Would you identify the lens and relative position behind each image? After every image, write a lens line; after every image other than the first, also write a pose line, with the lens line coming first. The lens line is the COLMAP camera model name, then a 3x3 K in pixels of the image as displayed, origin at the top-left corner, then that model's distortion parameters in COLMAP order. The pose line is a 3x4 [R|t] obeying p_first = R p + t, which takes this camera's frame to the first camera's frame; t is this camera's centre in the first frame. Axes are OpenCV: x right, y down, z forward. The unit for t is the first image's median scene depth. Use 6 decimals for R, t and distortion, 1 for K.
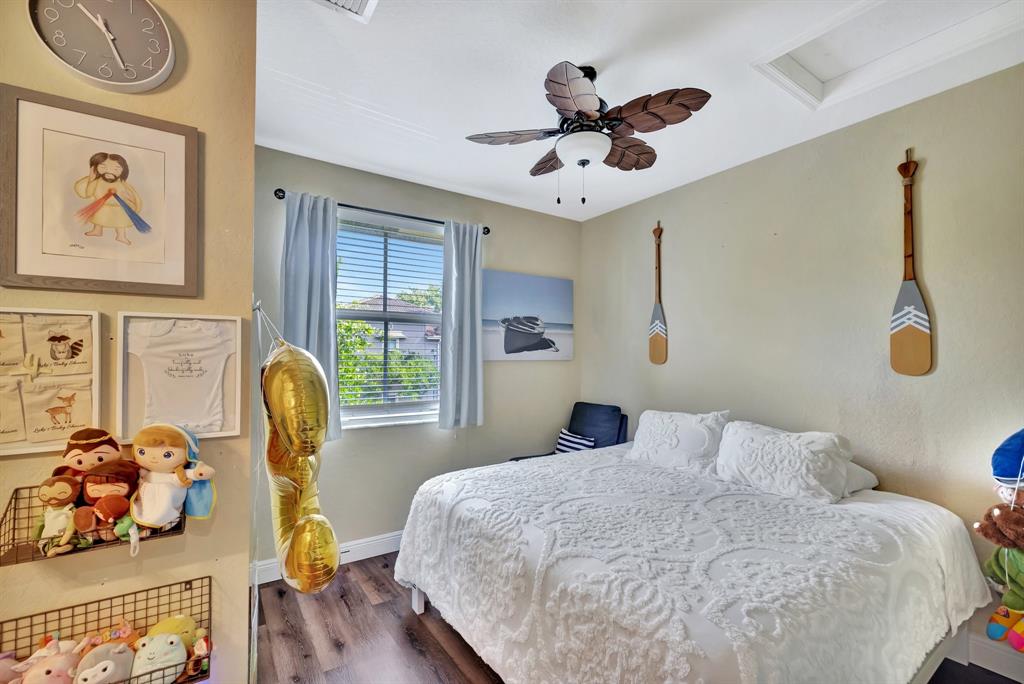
lens RADIAL K [[443.6, 0, 505.3], [0, 443.6, 348.6], [0, 0, 1]] dist [0.003404, -0.000968]
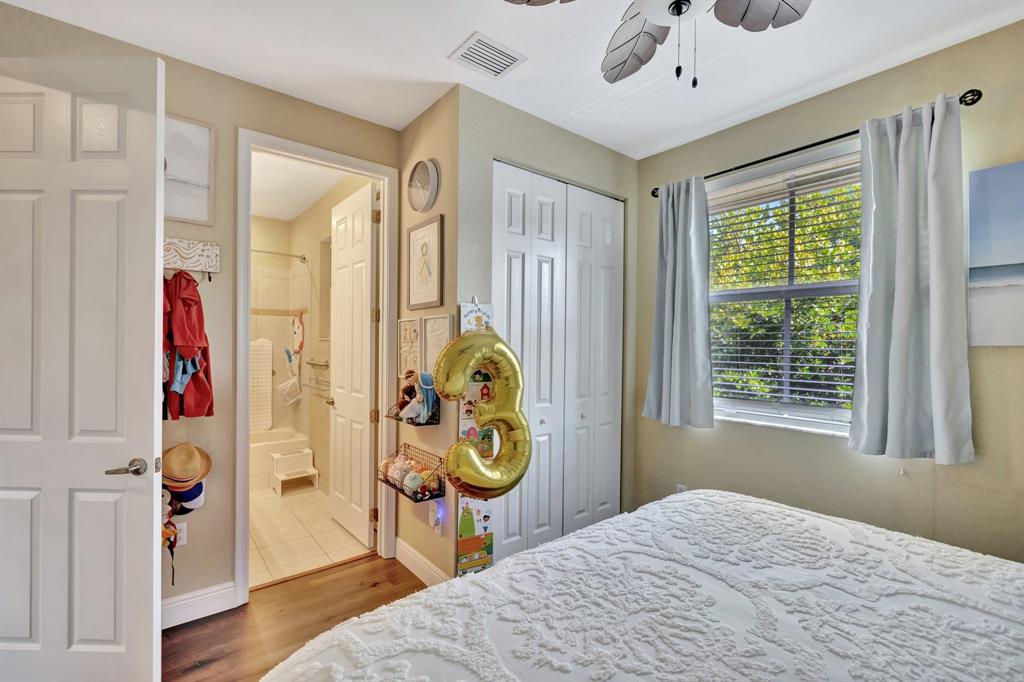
lens RADIAL K [[443.6, 0, 505.6], [0, 443.6, 344.2], [0, 0, 1]] dist [0.003404, -0.000968]
pose [[0.091952, -0.002187, -0.995761, 0.655778], [0.014662, 0.999892, -0.000842, 0.026551], [0.995655, -0.014522, 0.091974, 0.614974]]
